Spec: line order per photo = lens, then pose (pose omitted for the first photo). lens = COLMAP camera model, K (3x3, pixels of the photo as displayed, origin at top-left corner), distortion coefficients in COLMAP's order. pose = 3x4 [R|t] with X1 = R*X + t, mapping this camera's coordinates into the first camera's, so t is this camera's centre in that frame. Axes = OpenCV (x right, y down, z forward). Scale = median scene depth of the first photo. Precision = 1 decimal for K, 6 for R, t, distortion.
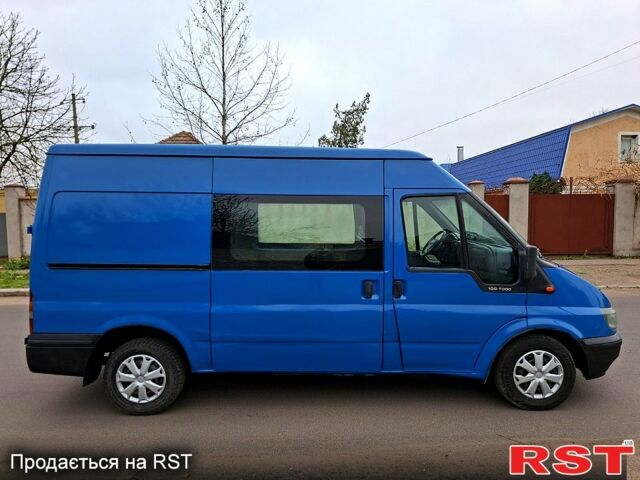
lens RADIAL K [[455.9, 0, 329.4], [0, 455.9, 242.3], [0, 0, 1]] dist [0.055583, -0.036917]
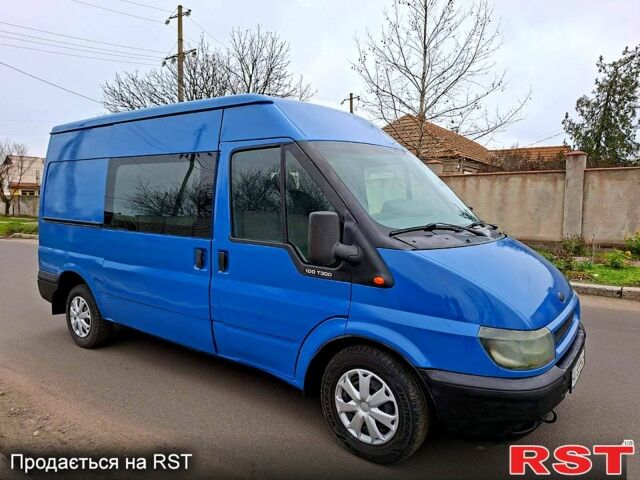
lens RADIAL K [[455.9, 0, 319.1], [0, 455.9, 239.1], [0, 0, 1]] dist [0.055583, -0.036917]
pose [[0.788832, 0.058205, -0.611847, 0.794330], [-0.044473, 0.998302, 0.037632, 0.021162], [0.612998, -0.002475, 0.790080, 0.430668]]
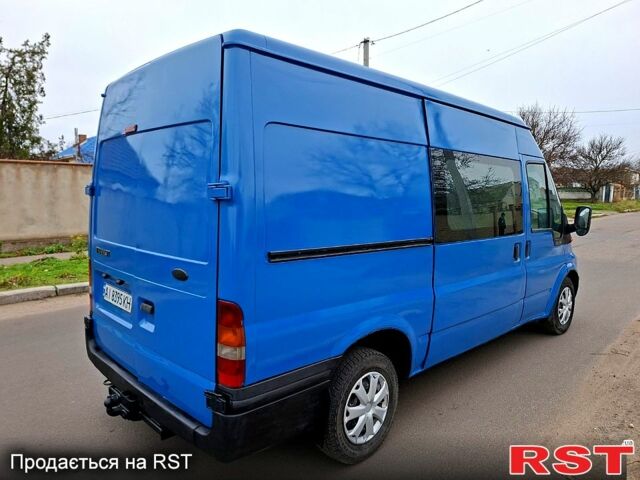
lens RADIAL K [[455.9, 0, 325.7], [0, 455.9, 236.7], [0, 0, 1]] dist [0.055583, -0.036917]
pose [[0.700875, -0.058668, 0.710867, -0.935866], [0.034802, 0.998237, 0.048072, 0.001725], [-0.712434, -0.008953, 0.701682, 0.559488]]
